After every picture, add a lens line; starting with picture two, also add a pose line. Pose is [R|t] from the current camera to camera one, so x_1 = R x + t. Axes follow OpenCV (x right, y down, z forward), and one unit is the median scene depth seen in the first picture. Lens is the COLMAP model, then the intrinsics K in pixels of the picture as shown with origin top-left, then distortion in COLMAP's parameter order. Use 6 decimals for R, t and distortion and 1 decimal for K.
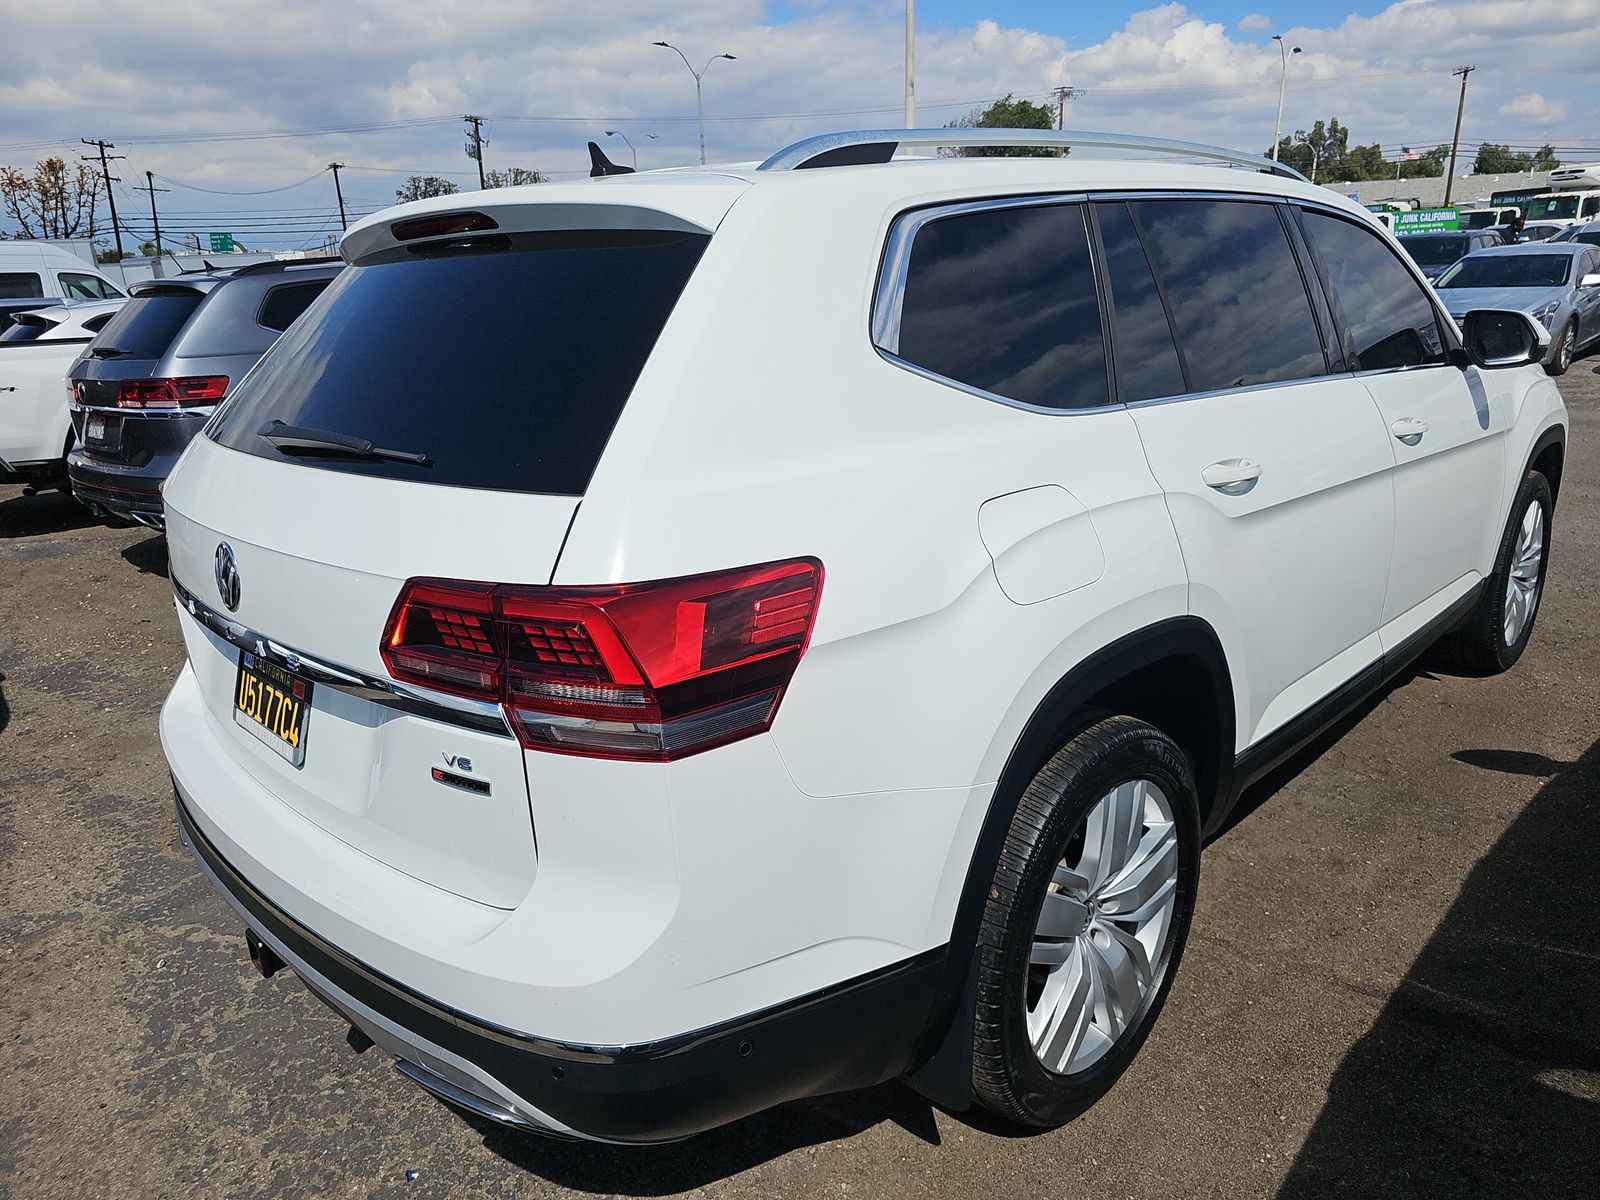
lens RADIAL K [[1065.0, 0, 782.7], [0, 1065.0, 609.5], [0, 0, 1]] dist [0.031412, -0.039068]
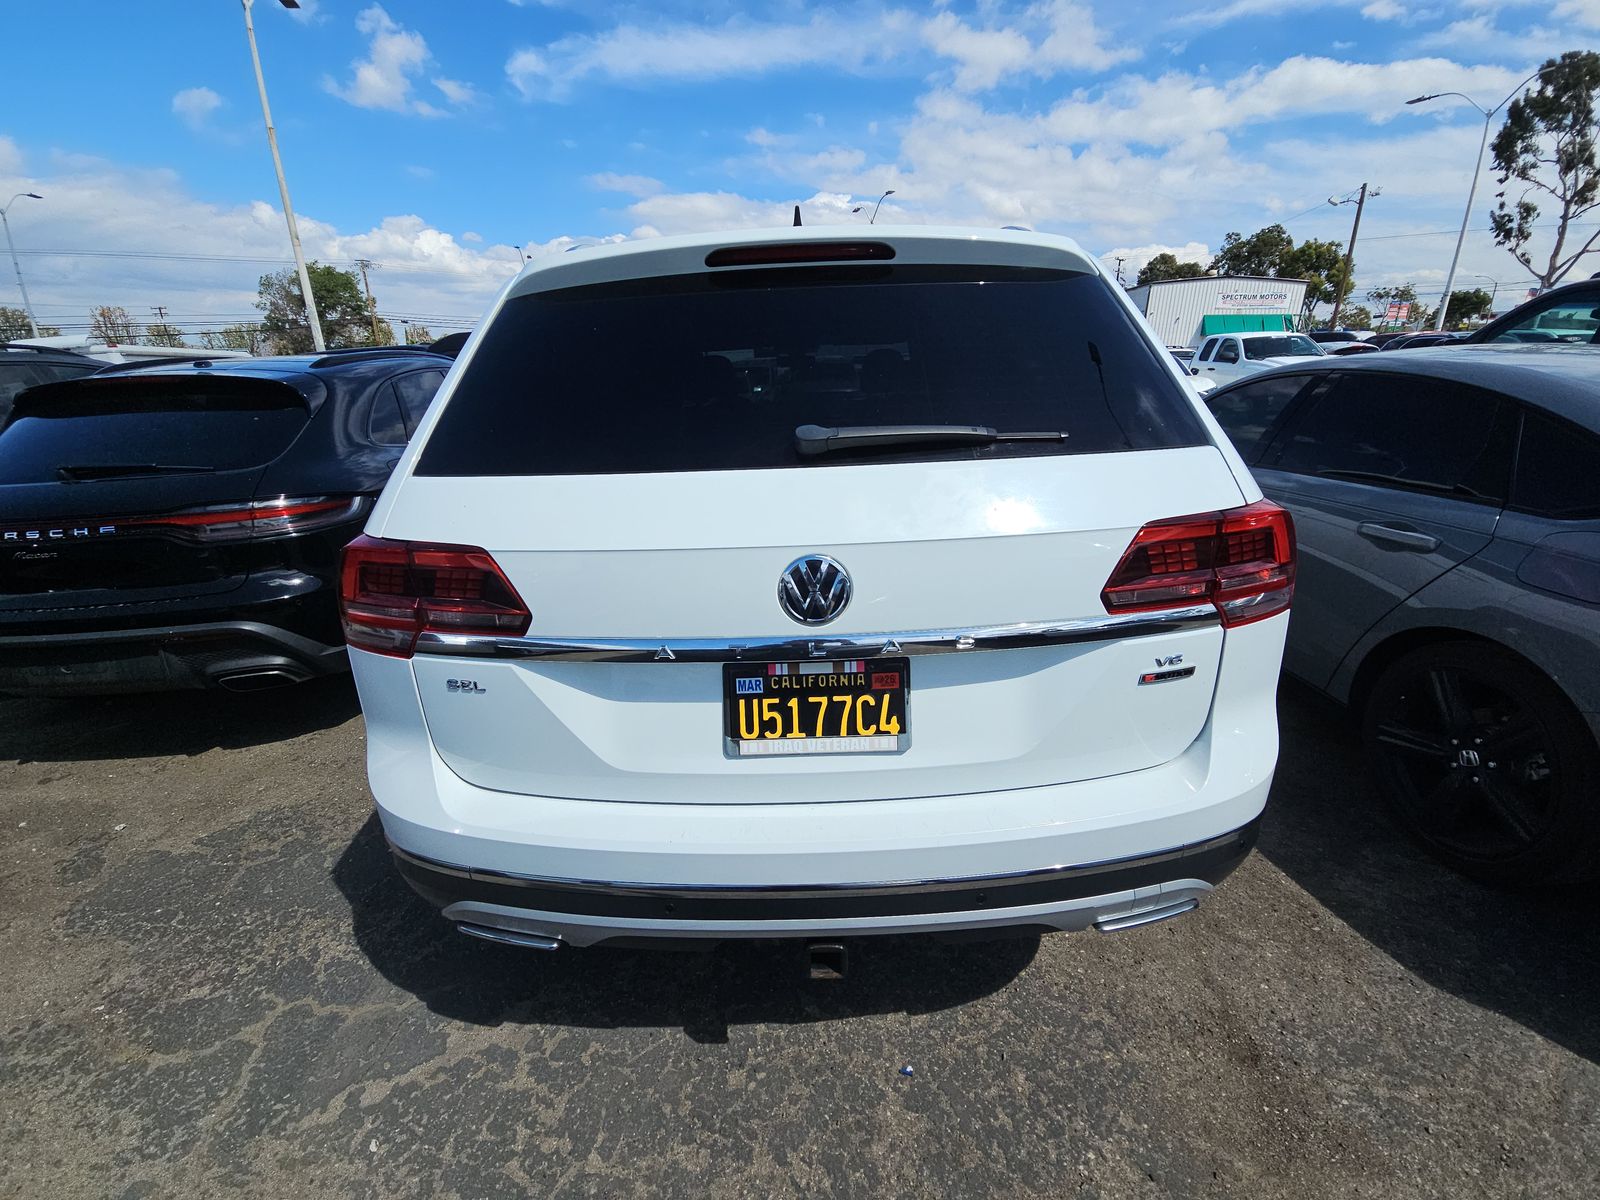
lens RADIAL K [[654.0, 0, 791.0], [0, 654.0, 578.4], [0, 0, 1]] dist [0.043670, -0.026732]
pose [[0.702527, -0.189041, 0.686090, -0.527627], [0.209647, 0.976267, 0.054324, -0.047019], [-0.680076, 0.105672, 0.725486, 0.309255]]
